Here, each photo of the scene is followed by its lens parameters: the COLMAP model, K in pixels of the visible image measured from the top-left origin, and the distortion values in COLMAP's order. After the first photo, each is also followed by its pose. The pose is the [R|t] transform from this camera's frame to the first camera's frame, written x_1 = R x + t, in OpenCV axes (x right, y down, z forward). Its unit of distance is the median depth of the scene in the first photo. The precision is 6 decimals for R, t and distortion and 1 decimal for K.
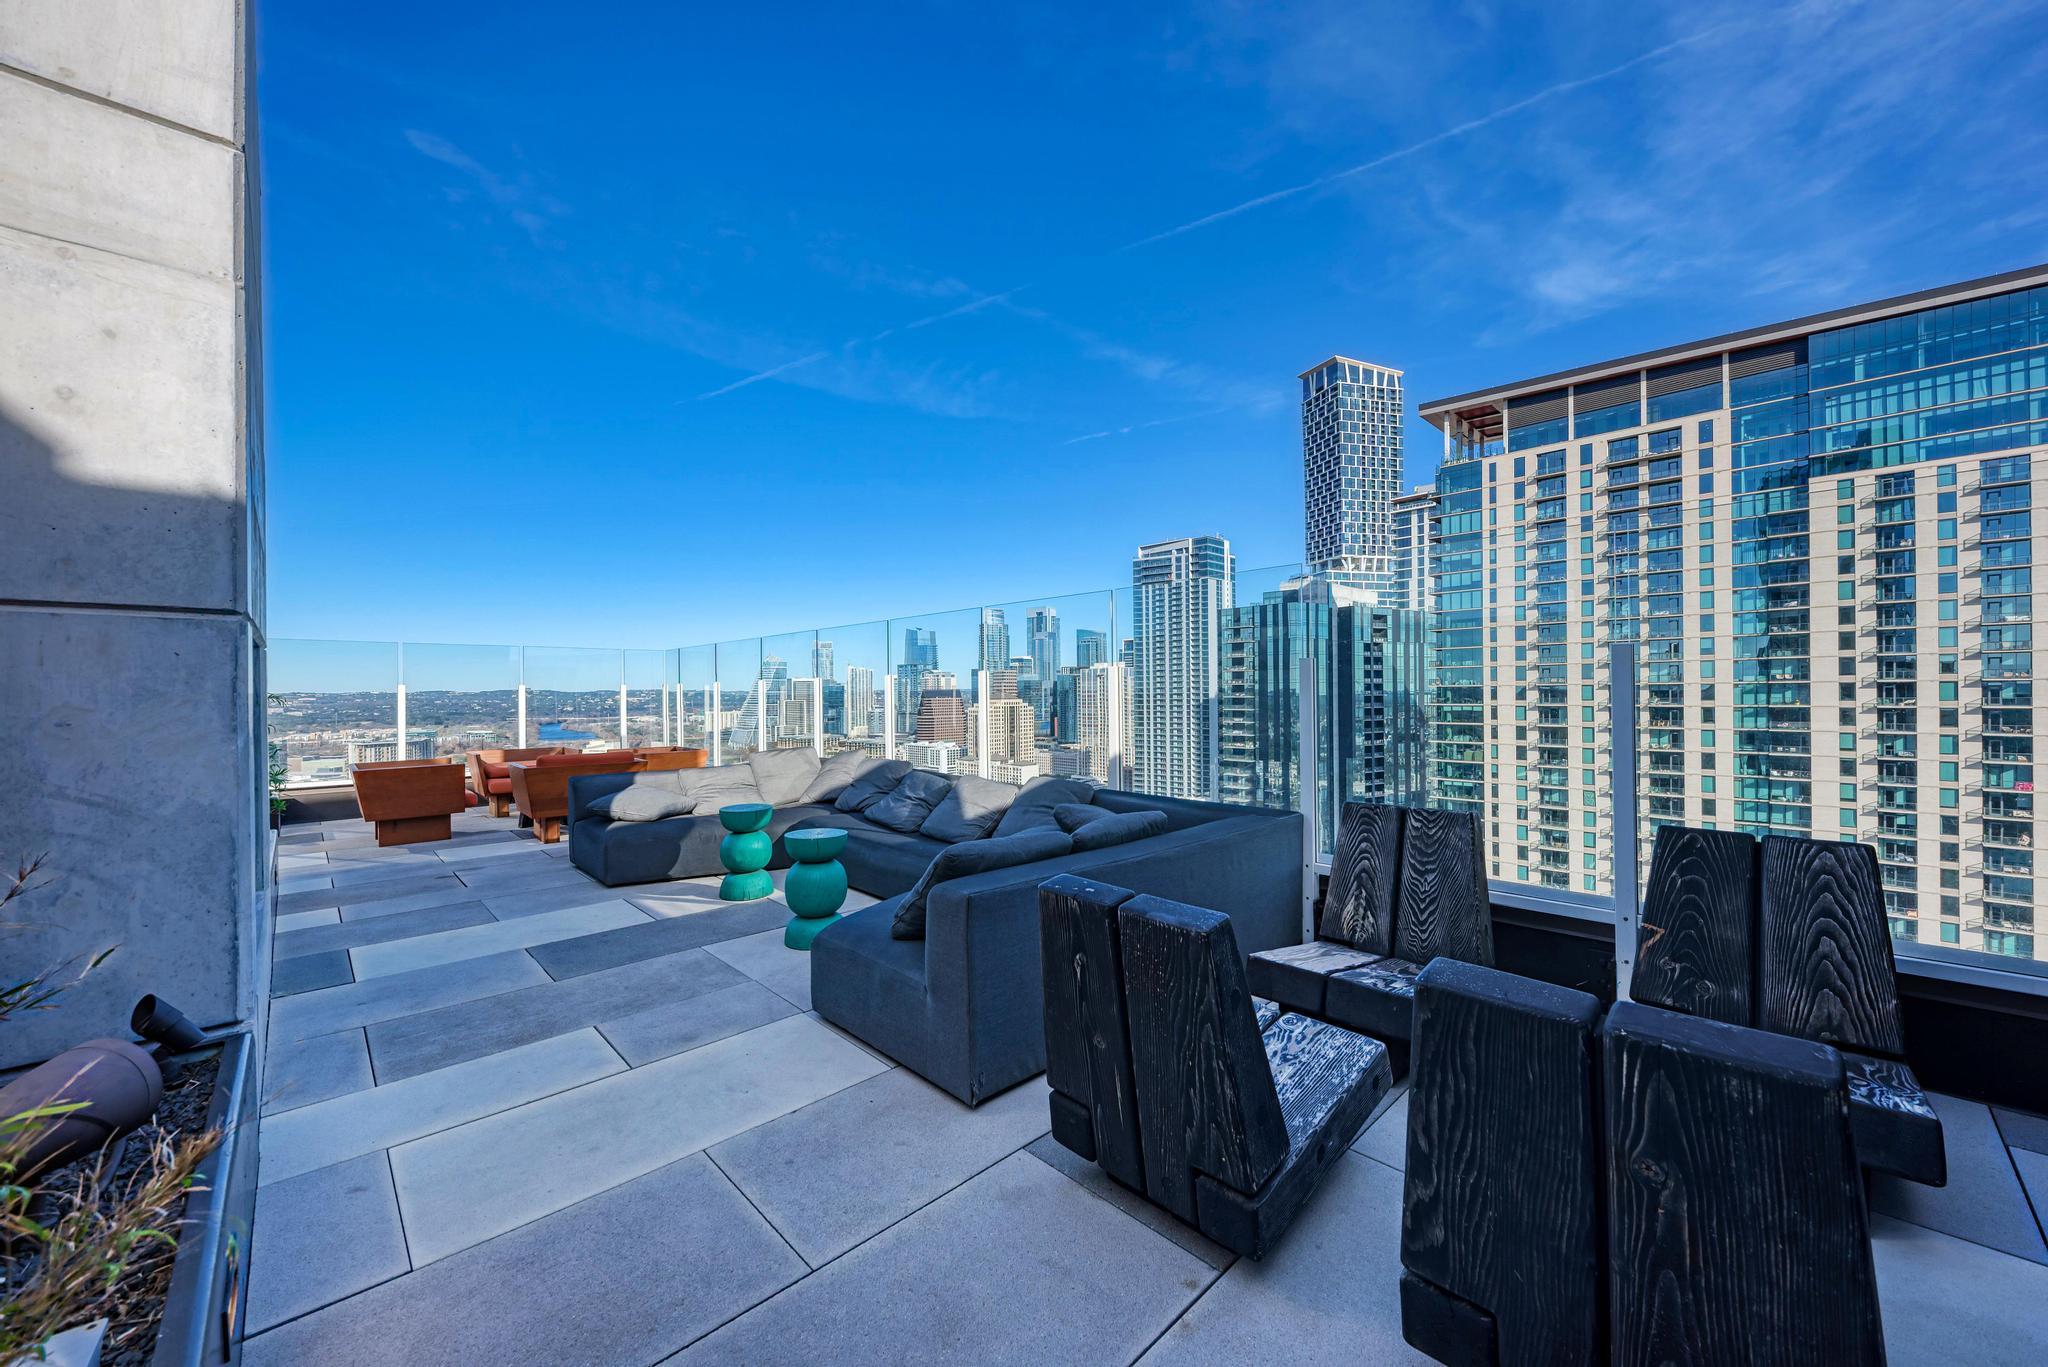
lens RADIAL K [[755.8, 0, 1020.5], [0, 755.8, 681.9], [0, 0, 1]] dist [-0.001800, -0.000085]
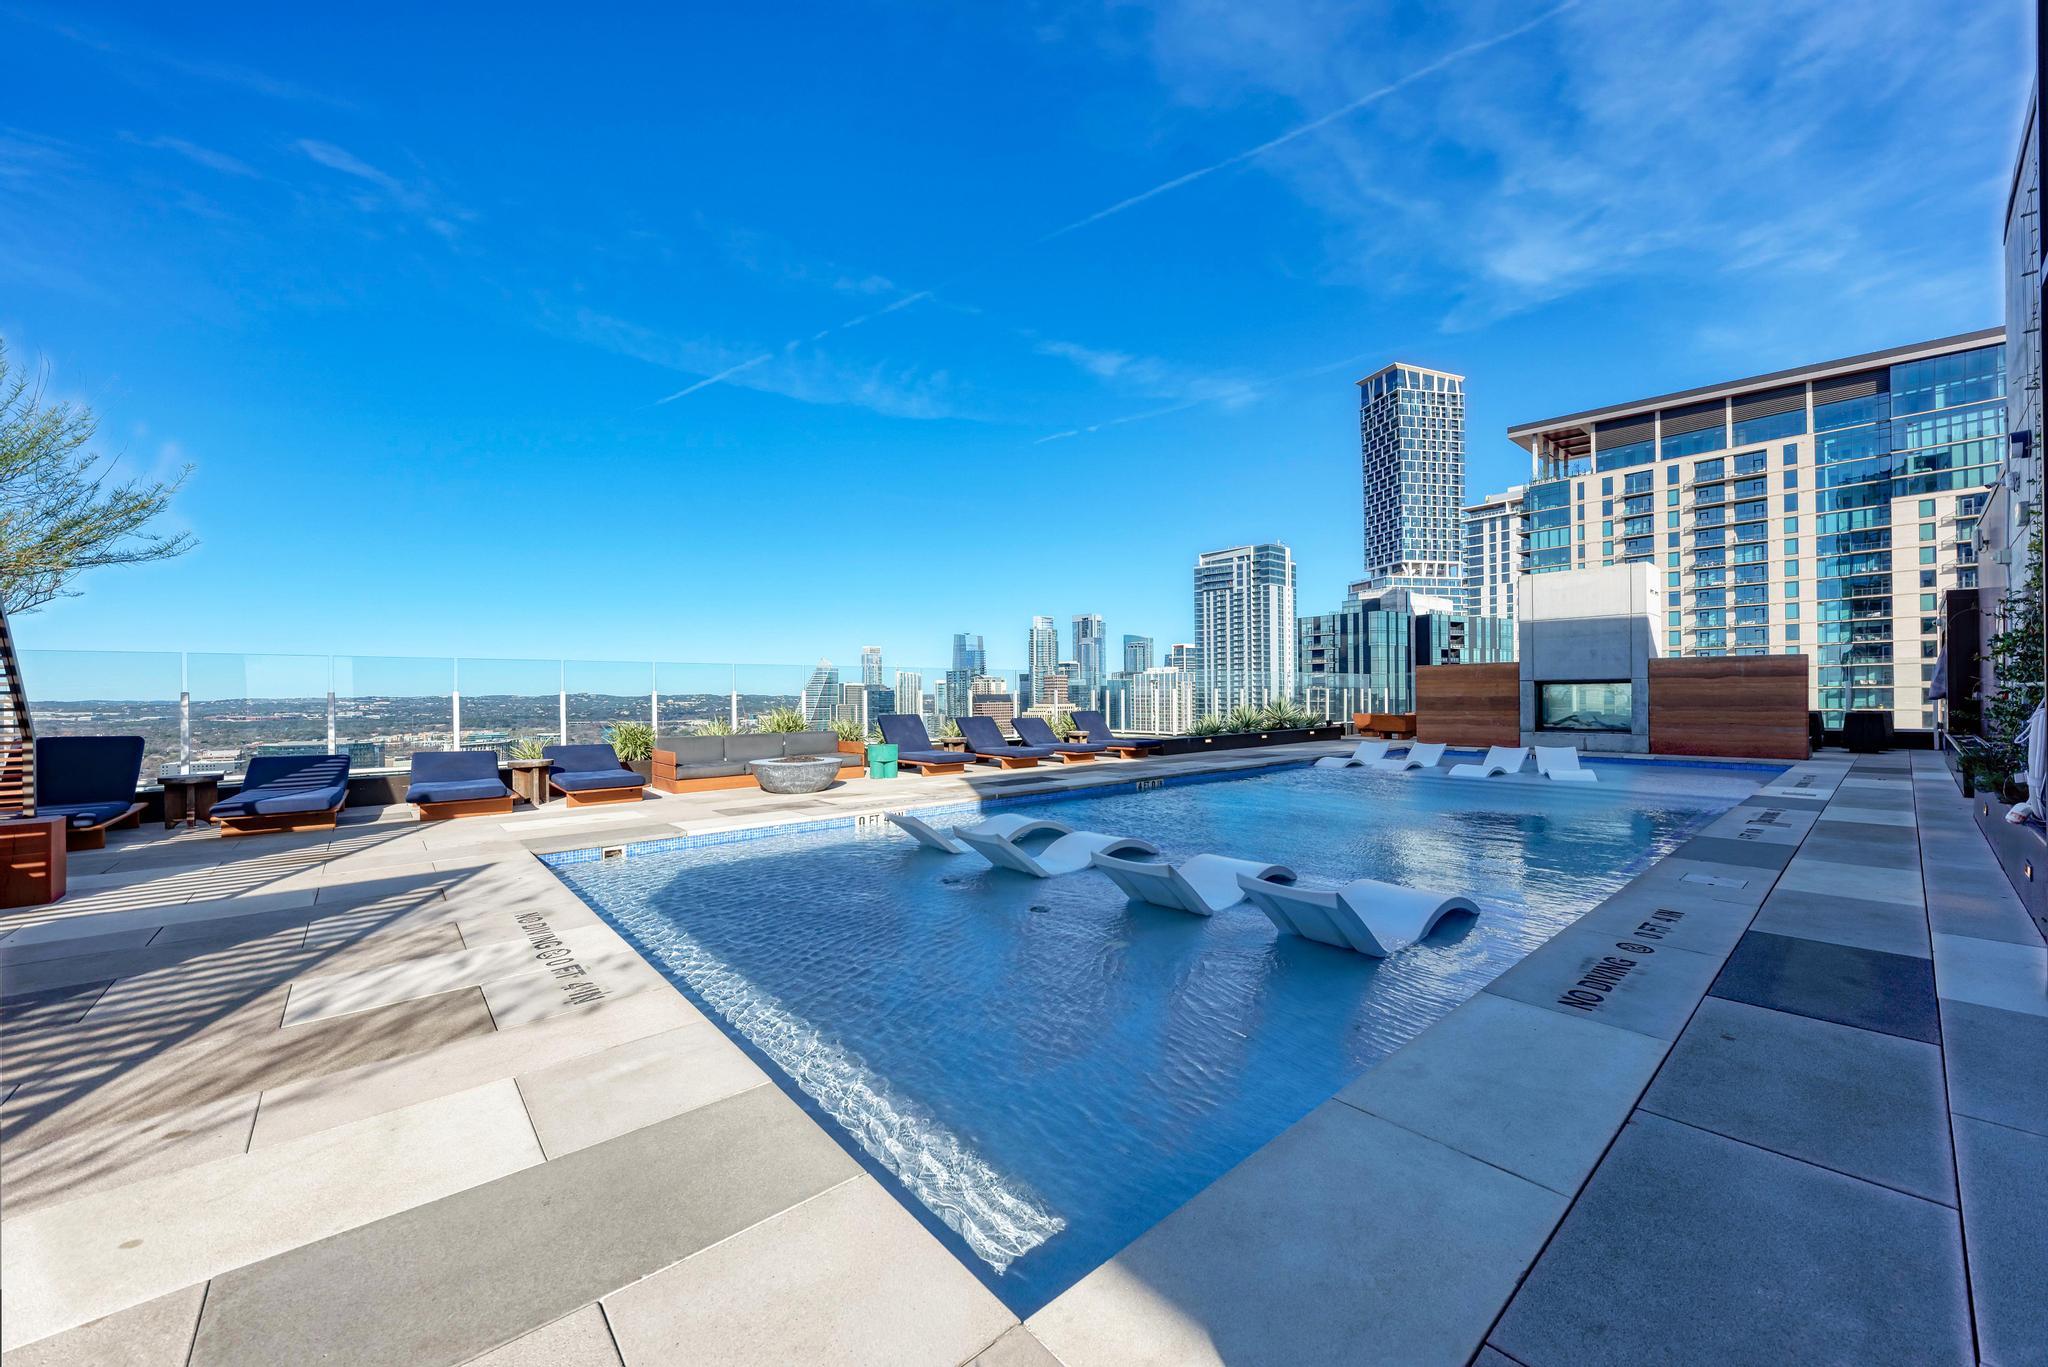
lens RADIAL K [[755.8, 0, 1028.7], [0, 755.8, 682.4], [0, 0, 1]] dist [-0.001800, -0.000085]
pose [[0.998974, 0.000487, -0.045284, -0.104912], [-0.000760, 0.999982, -0.006008, 0.000409], [0.045281, 0.006036, 0.998956, -0.099815]]
